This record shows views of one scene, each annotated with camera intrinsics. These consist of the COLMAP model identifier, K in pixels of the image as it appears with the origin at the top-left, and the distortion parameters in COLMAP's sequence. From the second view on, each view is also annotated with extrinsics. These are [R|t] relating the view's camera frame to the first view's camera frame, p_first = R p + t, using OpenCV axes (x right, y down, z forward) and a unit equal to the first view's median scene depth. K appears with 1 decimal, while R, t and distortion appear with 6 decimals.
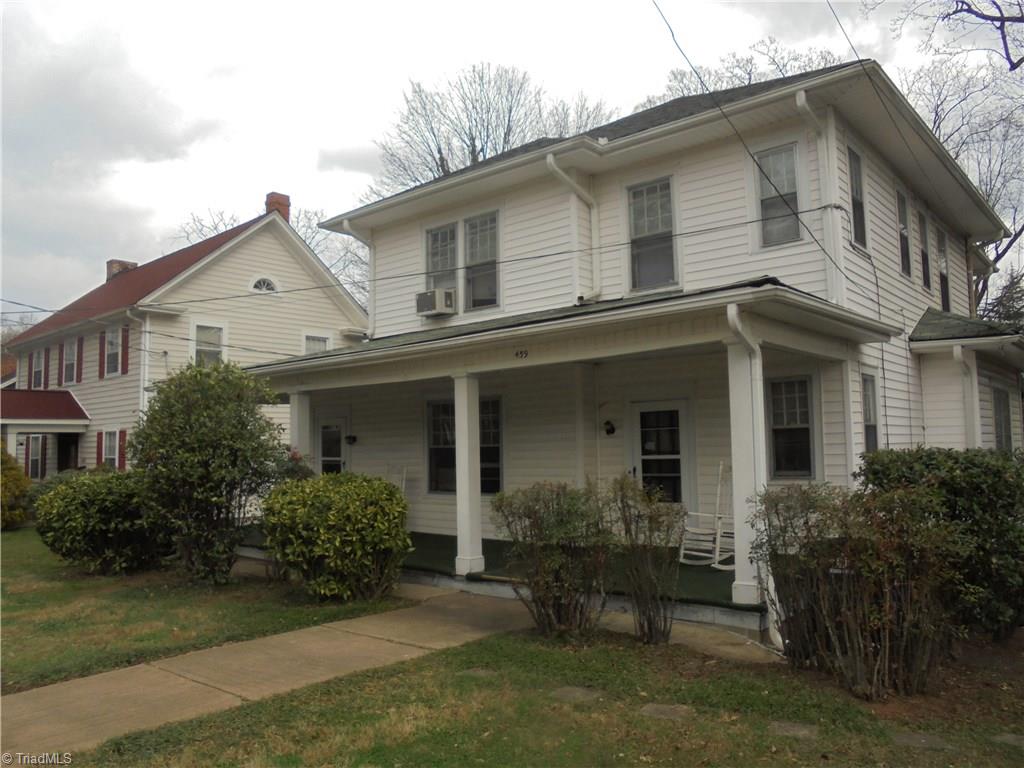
lens RADIAL K [[772.6, 0, 518.6], [0, 772.6, 385.5], [0, 0, 1]] dist [-0.067807, 0.009740]
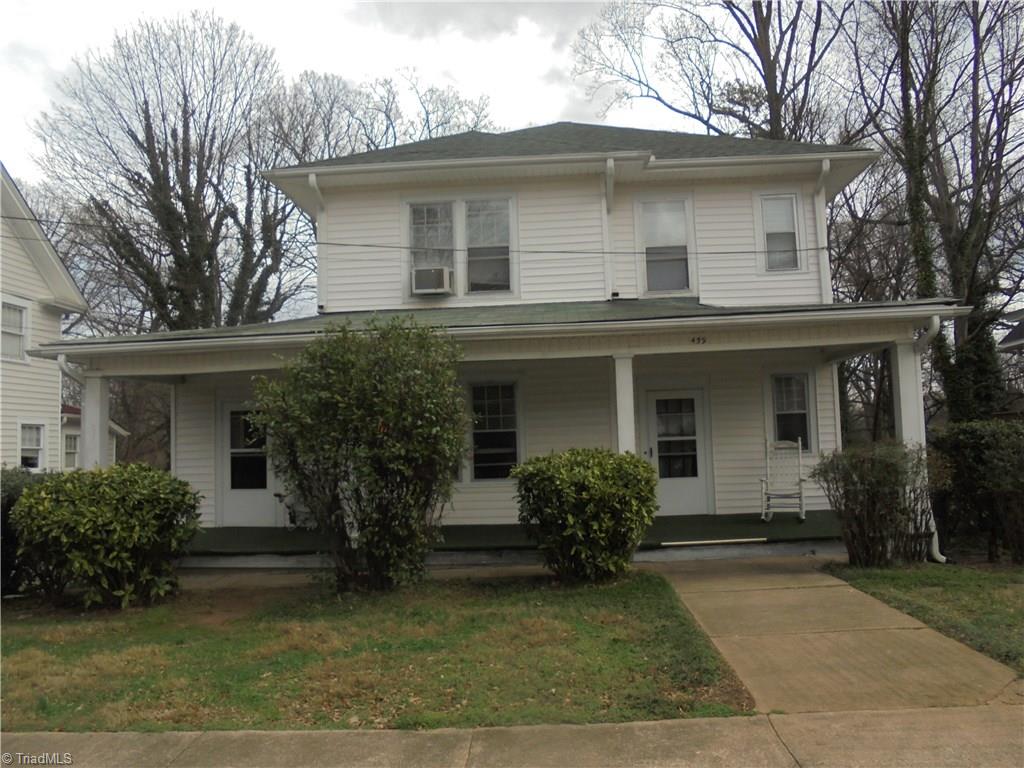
lens RADIAL K [[772.6, 0, 518.6], [0, 772.6, 385.5], [0, 0, 1]] dist [-0.067807, 0.009740]
pose [[0.800375, 0.041011, 0.598096, -0.684996], [-0.031958, 0.999158, -0.025744, 0.049176], [-0.598648, 0.001491, 0.801011, 0.208856]]
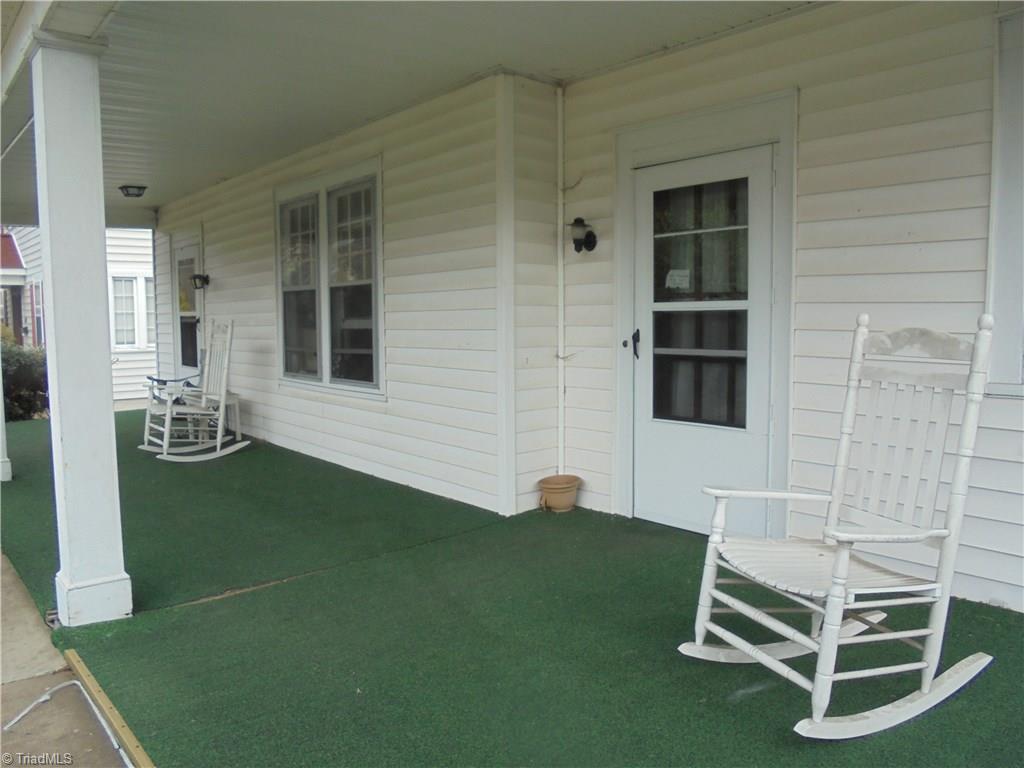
lens RADIAL K [[772.6, 0, 518.6], [0, 772.6, 385.5], [0, 0, 1]] dist [-0.067807, 0.009740]
pose [[0.986857, 0.029552, -0.158872, 0.154169], [-0.002579, 0.985891, 0.167367, 0.066283], [0.161576, -0.164758, 0.973010, 0.590430]]
